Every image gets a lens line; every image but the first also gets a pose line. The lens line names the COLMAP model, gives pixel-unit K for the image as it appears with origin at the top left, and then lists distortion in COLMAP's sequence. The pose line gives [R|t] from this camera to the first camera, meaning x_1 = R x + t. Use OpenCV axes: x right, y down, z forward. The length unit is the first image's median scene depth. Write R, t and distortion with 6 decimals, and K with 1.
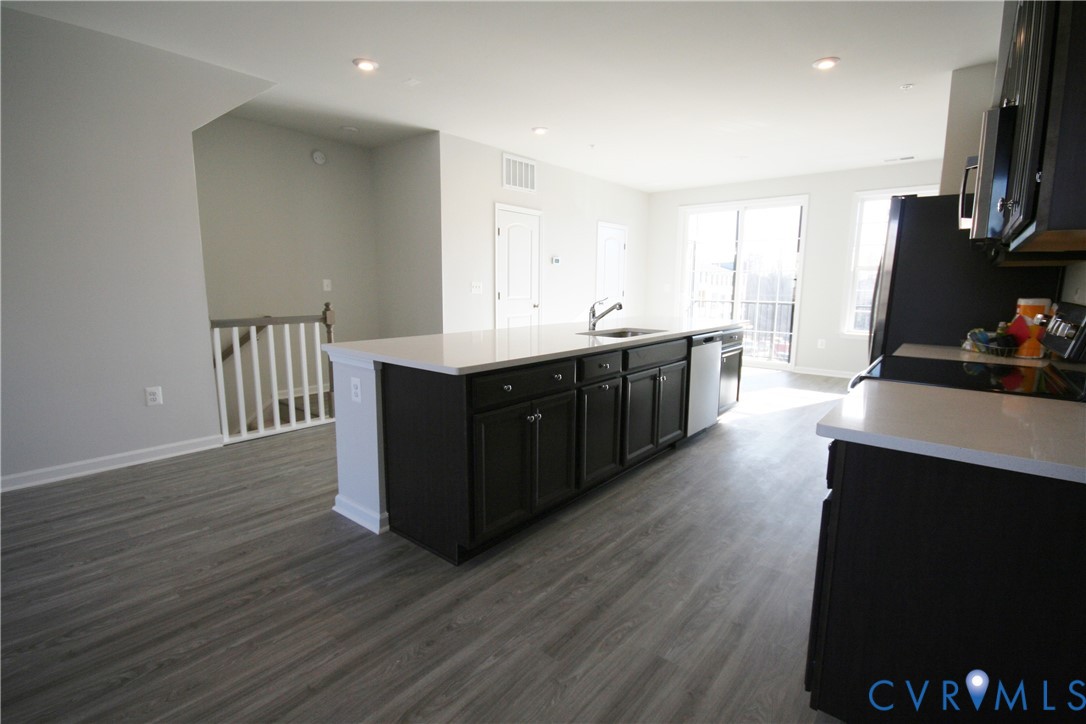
lens RADIAL K [[505.9, 0, 542.7], [0, 505.9, 357.0], [0, 0, 1]] dist [-0.001025, -0.004376]
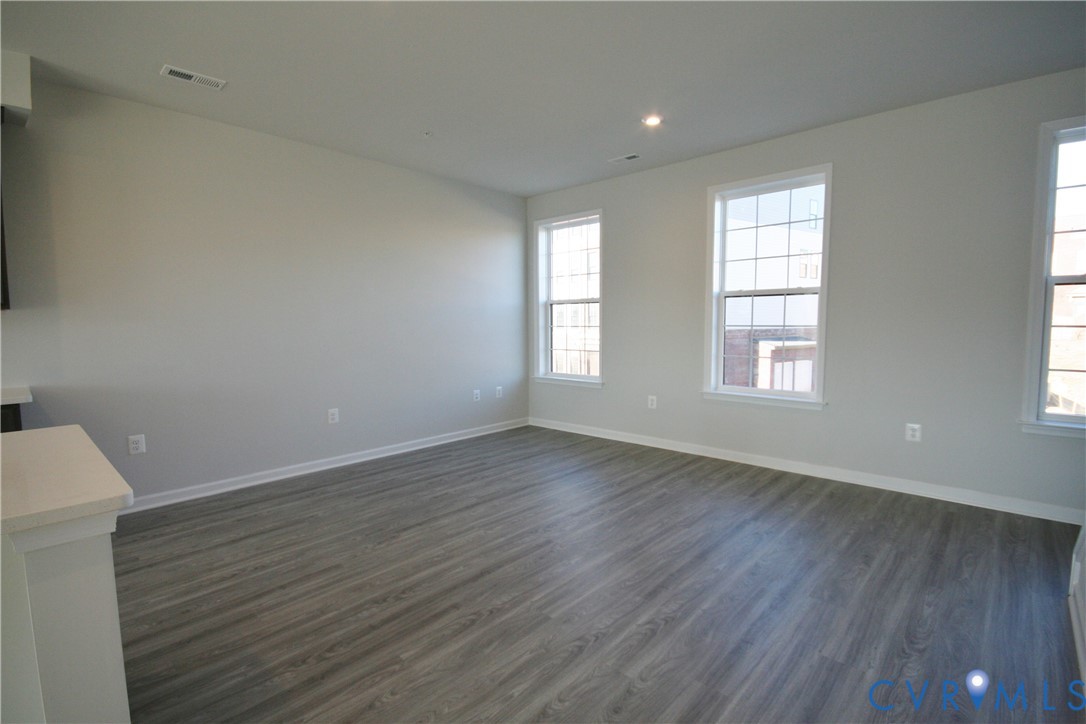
lens RADIAL K [[505.9, 0, 545.0], [0, 505.9, 362.0], [0, 0, 1]] dist [-0.001025, -0.004376]
pose [[-0.998400, -0.002158, 0.056512, -1.075692], [0.011056, 0.972541, 0.232469, -0.298131], [-0.055462, 0.232722, -0.970961, 1.832215]]
